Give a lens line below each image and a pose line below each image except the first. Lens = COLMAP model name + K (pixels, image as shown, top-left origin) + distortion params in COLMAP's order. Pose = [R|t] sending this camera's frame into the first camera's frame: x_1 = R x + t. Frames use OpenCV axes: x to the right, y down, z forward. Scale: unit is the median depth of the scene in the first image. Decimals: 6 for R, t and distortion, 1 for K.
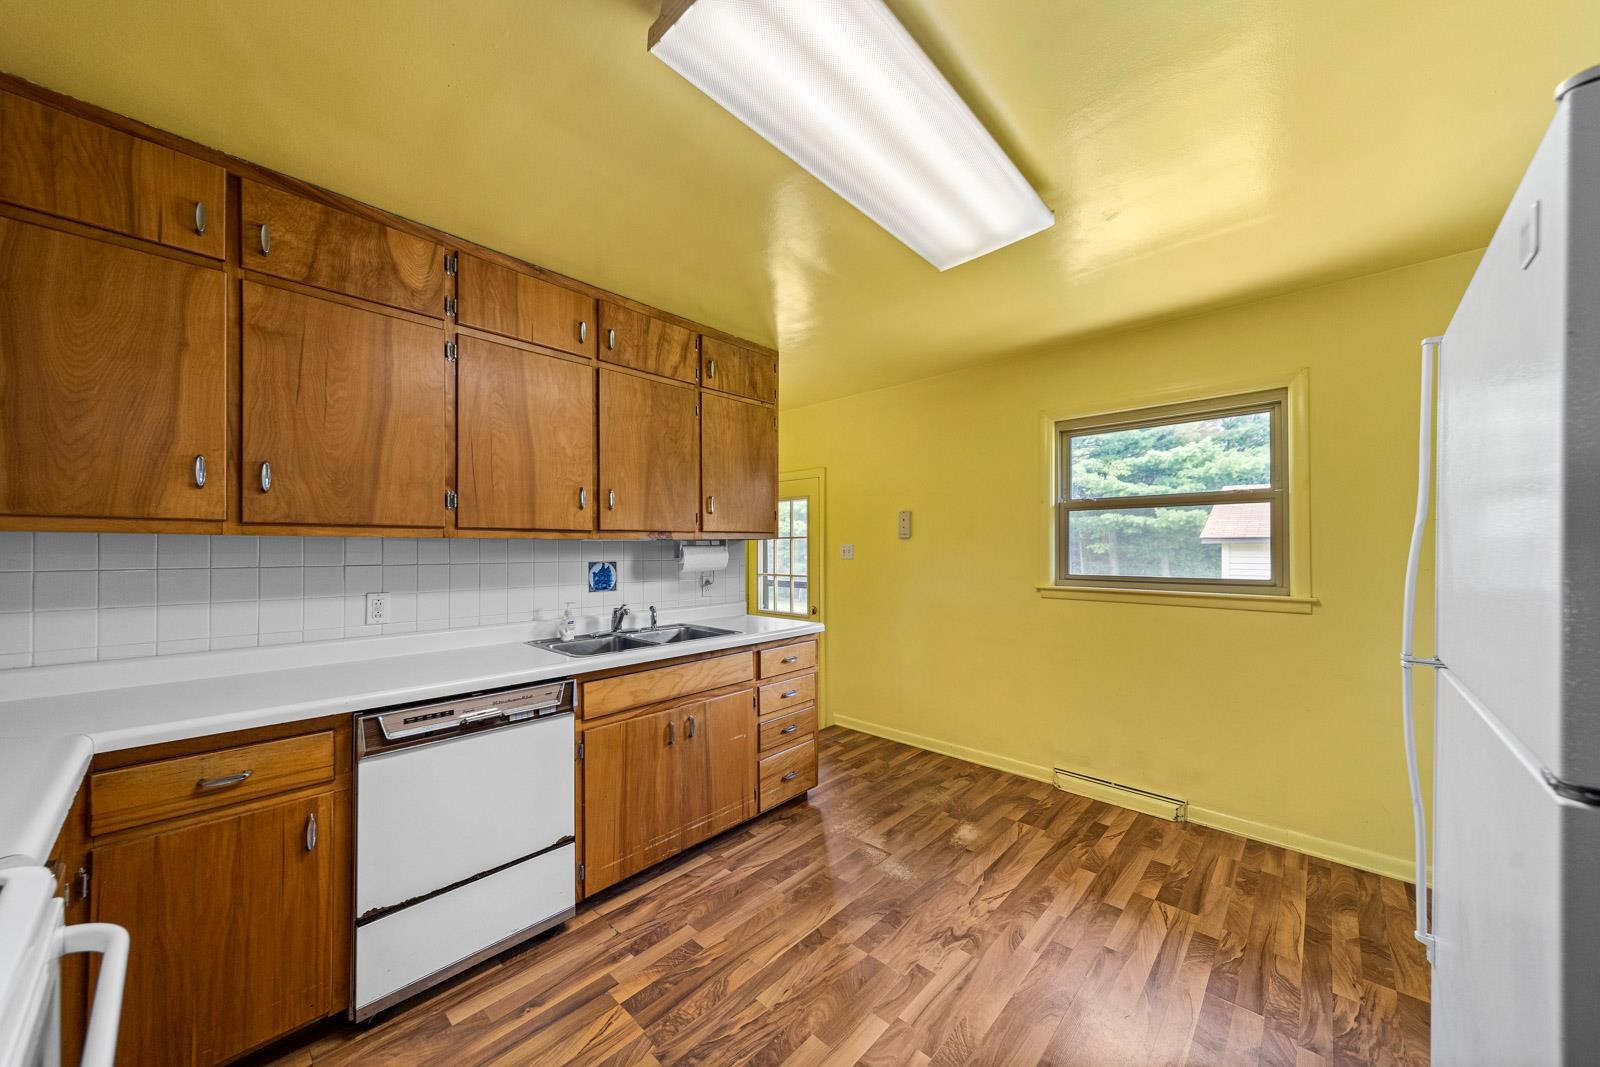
lens RADIAL K [[568.4, 0, 807.3], [0, 568.4, 547.4], [0, 0, 1]] dist [0.007612, -0.000709]
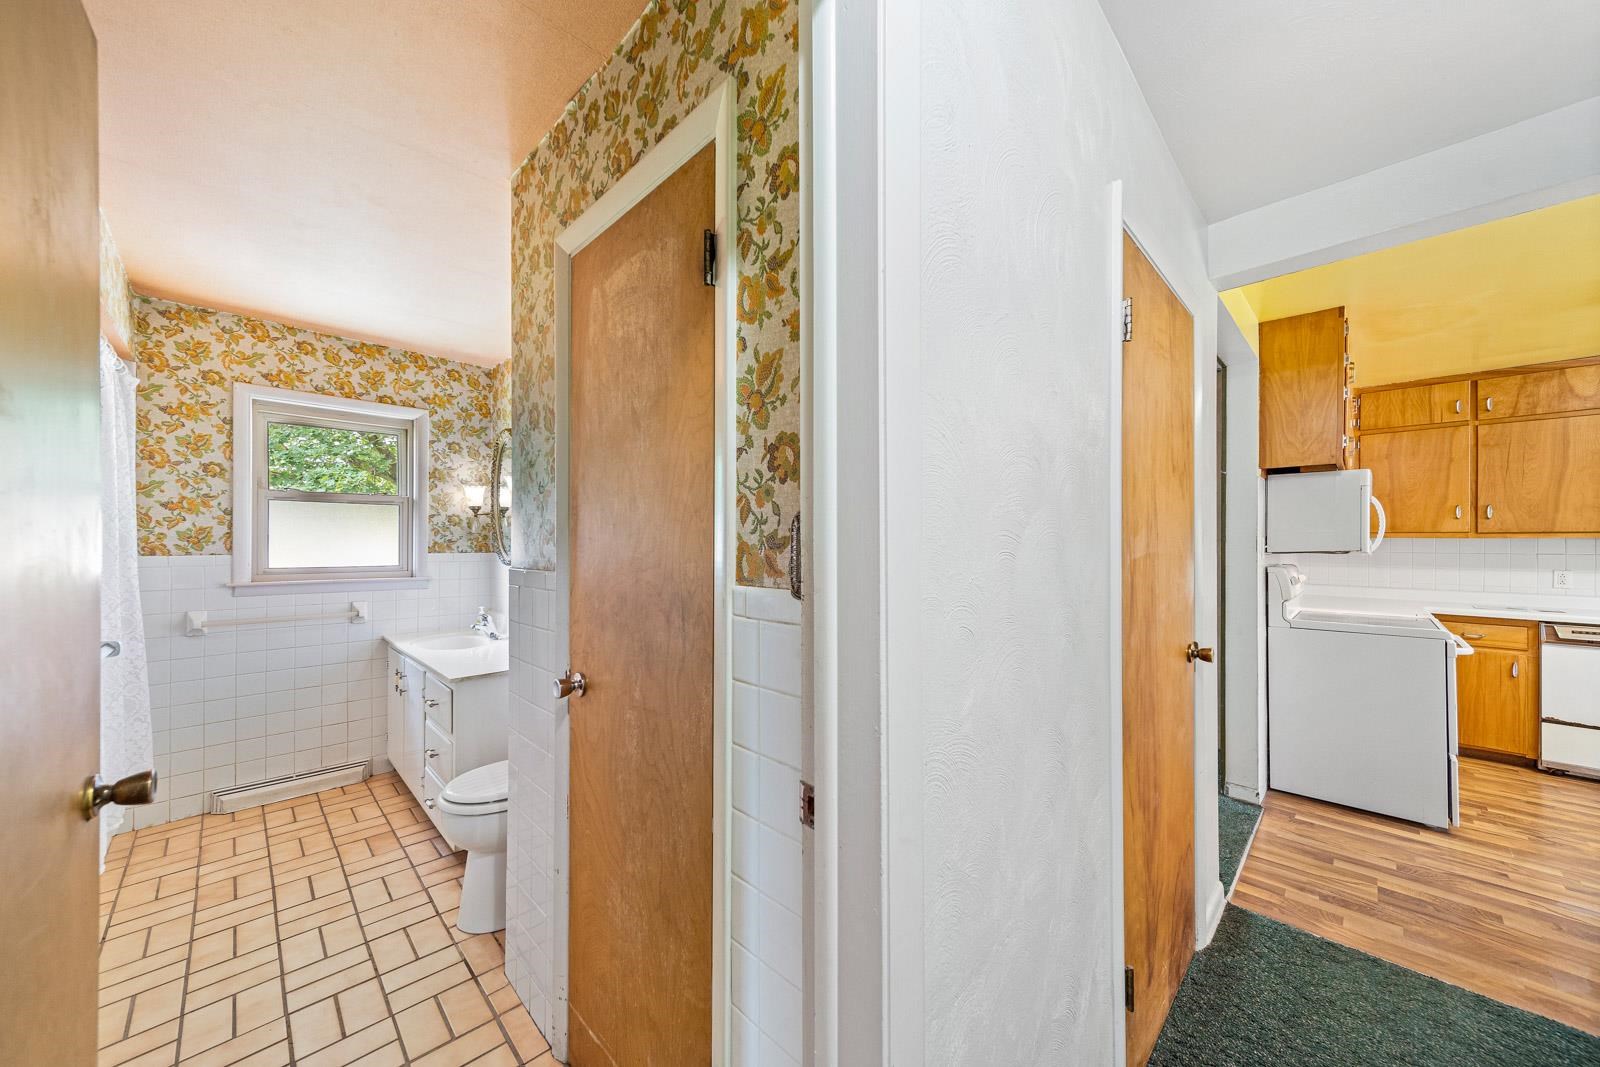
lens RADIAL K [[568.4, 0, 790.7], [0, 568.4, 542.7], [0, 0, 1]] dist [0.007612, -0.000709]
pose [[-0.062220, -0.008768, -0.998024, 1.284734], [-0.004401, 0.999954, -0.008511, 0.024738], [0.998053, 0.003863, -0.062256, -1.395211]]
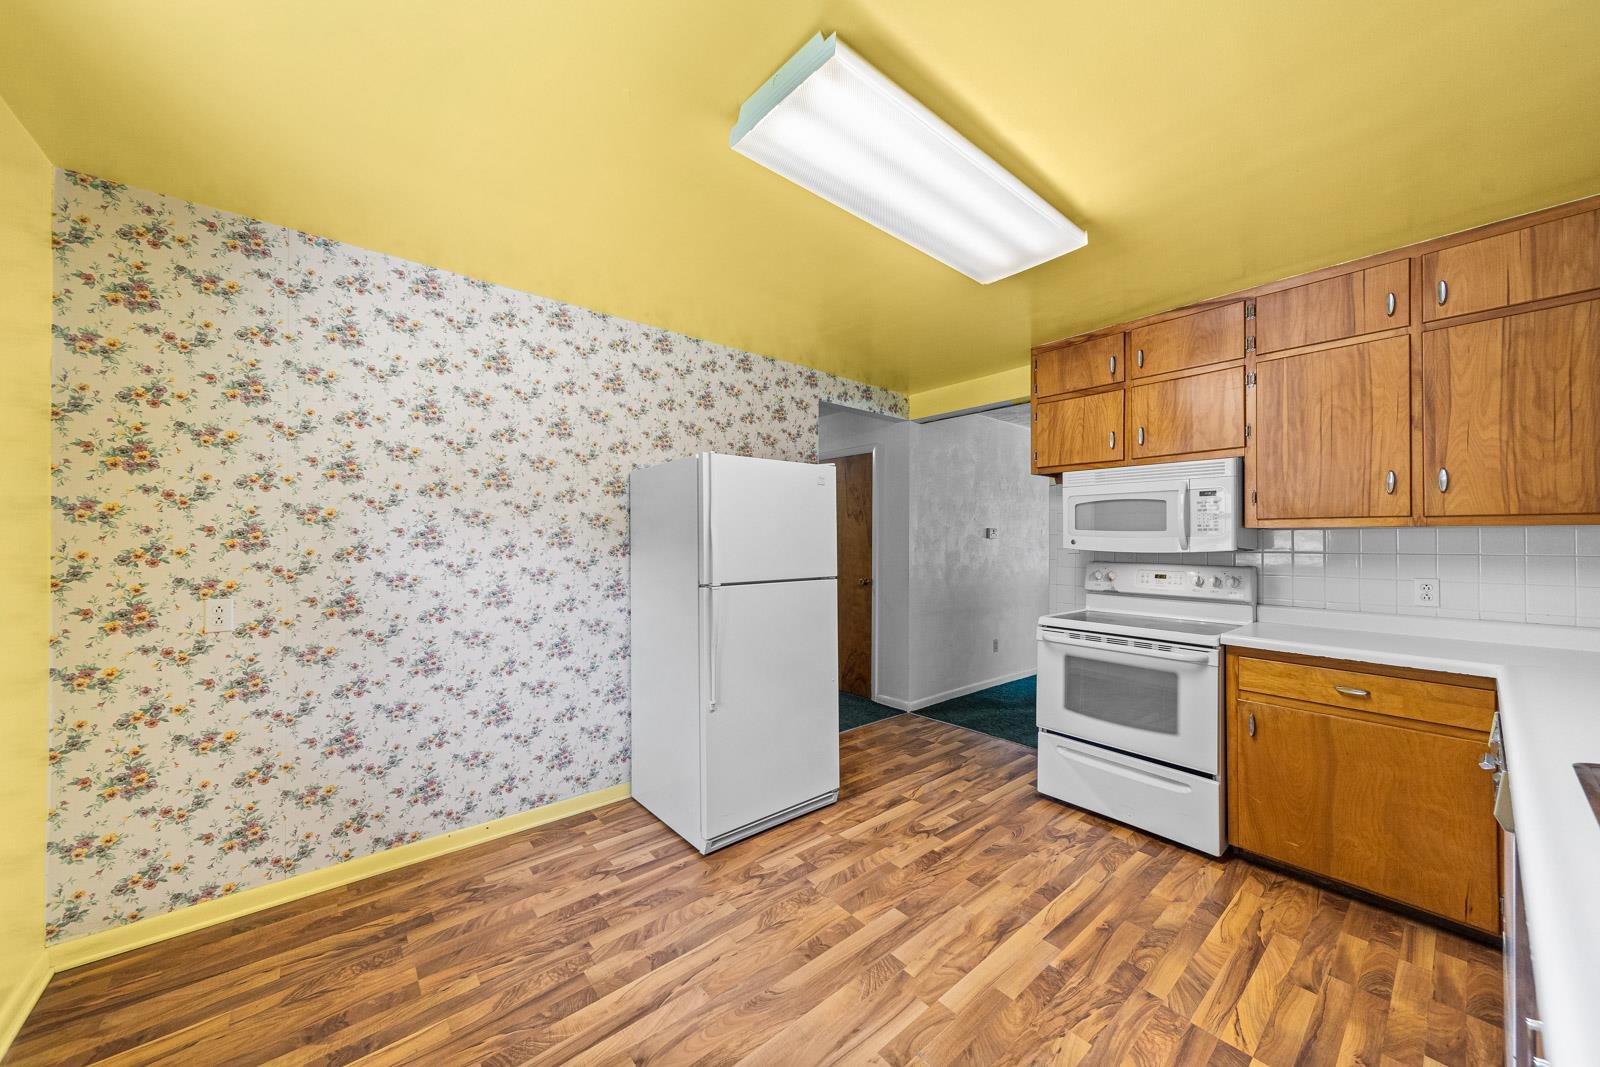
lens RADIAL K [[568.4, 0, 801.8], [0, 568.4, 533.7], [0, 0, 1]] dist [0.007612, -0.000709]
pose [[-0.990687, 0.001278, 0.136150, 0.214825], [-0.000555, 0.999910, -0.013424, 0.007243], [-0.136155, -0.013375, -0.990597, 1.799931]]
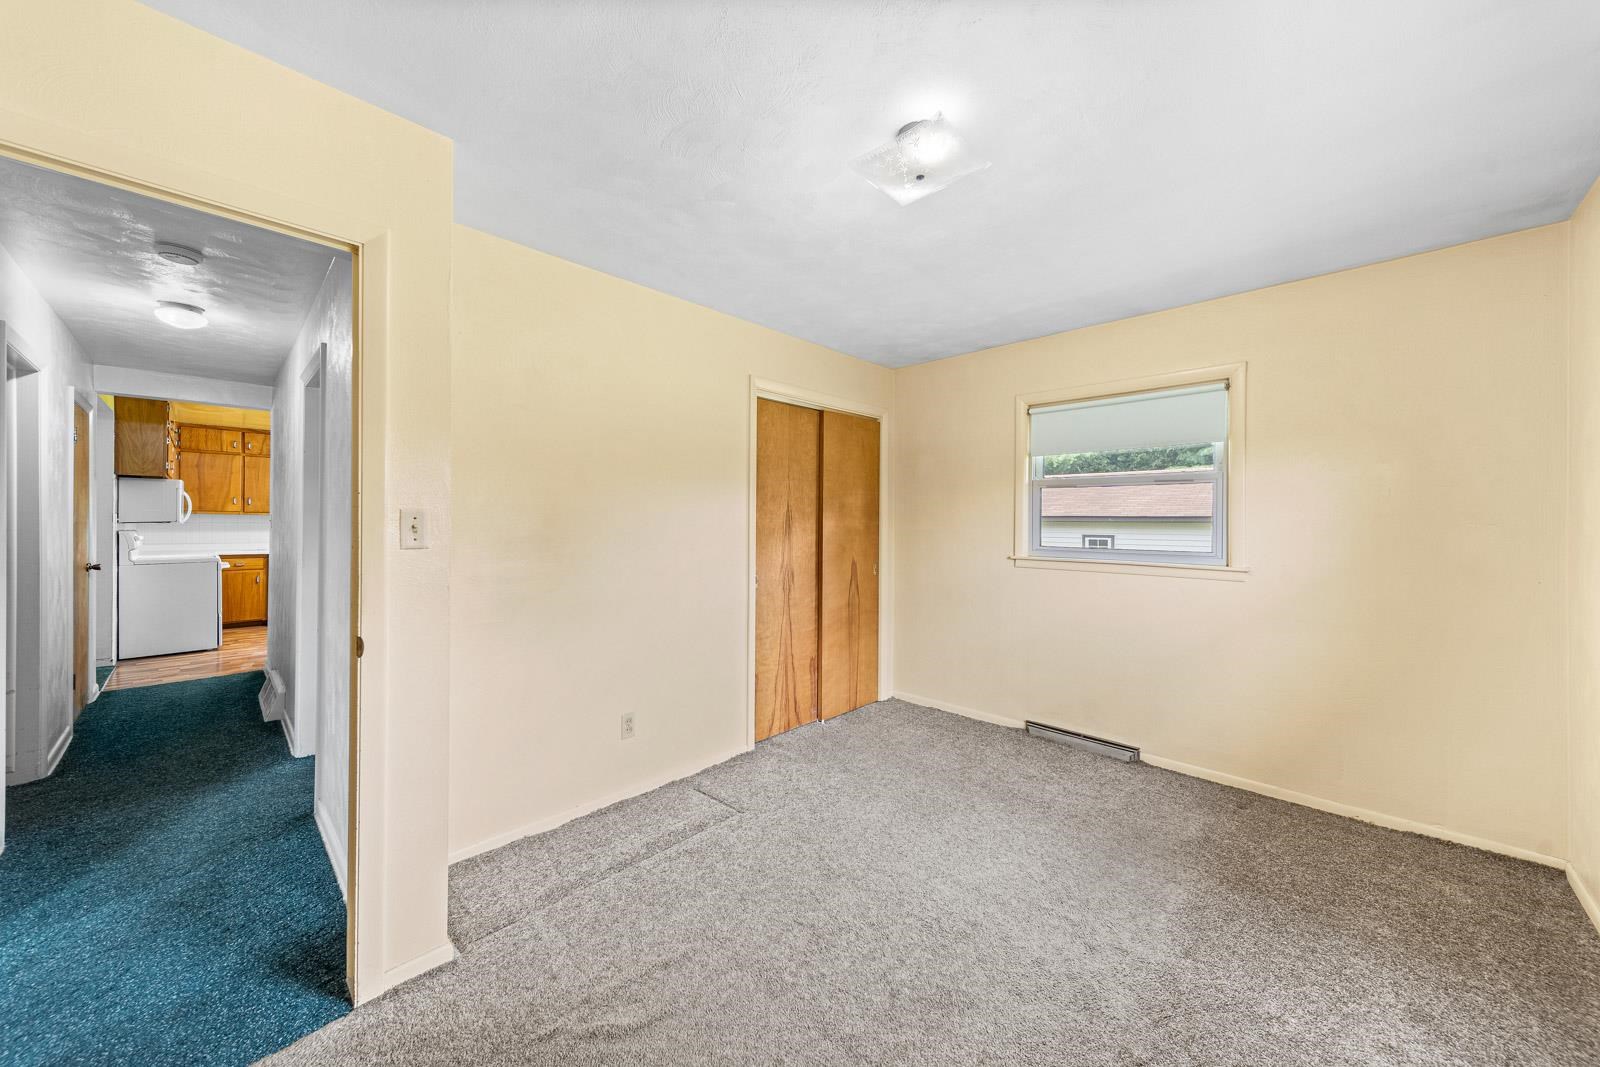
lens RADIAL K [[568.4, 0, 808.9], [0, 568.4, 522.3], [0, 0, 1]] dist [0.007612, -0.000709]
pose [[0.999484, 0.002515, -0.032024, 3.062863], [-0.002518, 0.999997, -0.000037, 0.023417], [0.032024, 0.000118, 0.999487, -2.857128]]
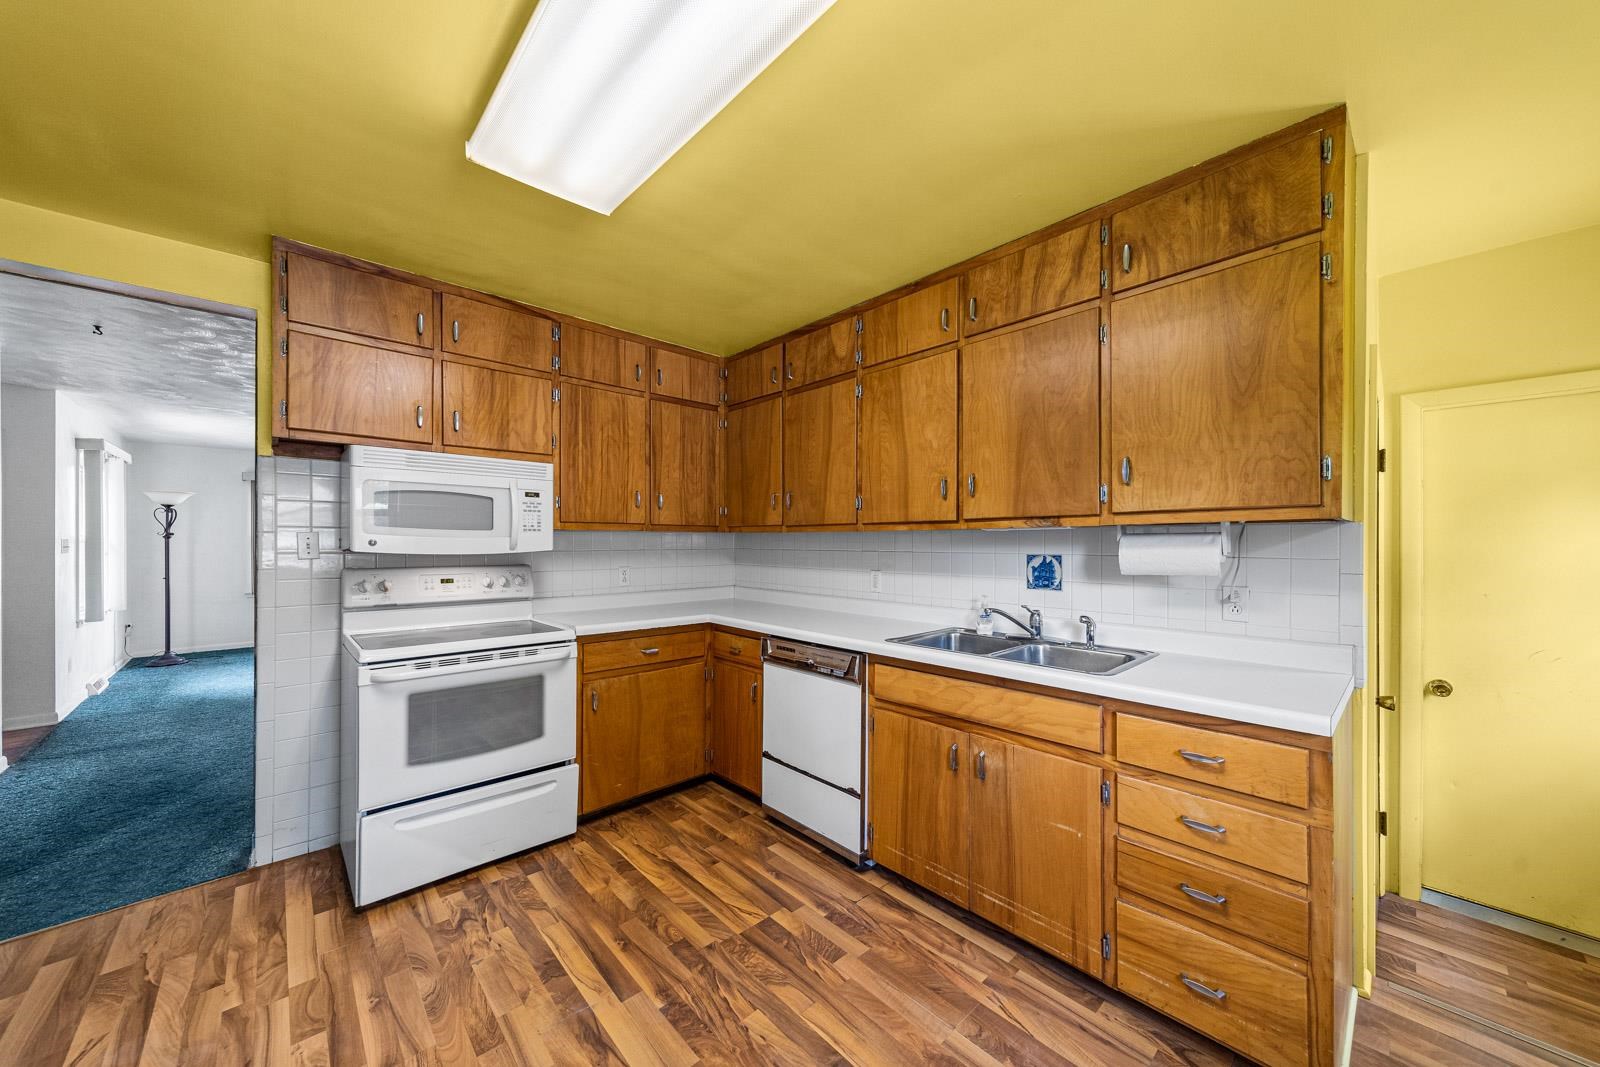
lens RADIAL K [[568.4, 0, 791.0], [0, 568.4, 545.3], [0, 0, 1]] dist [0.007612, -0.000709]
pose [[-0.094305, 0.007924, -0.995512, 0.782878], [0.001835, 0.999968, 0.007786, 0.005843], [0.995542, -0.001093, -0.094317, 1.056328]]
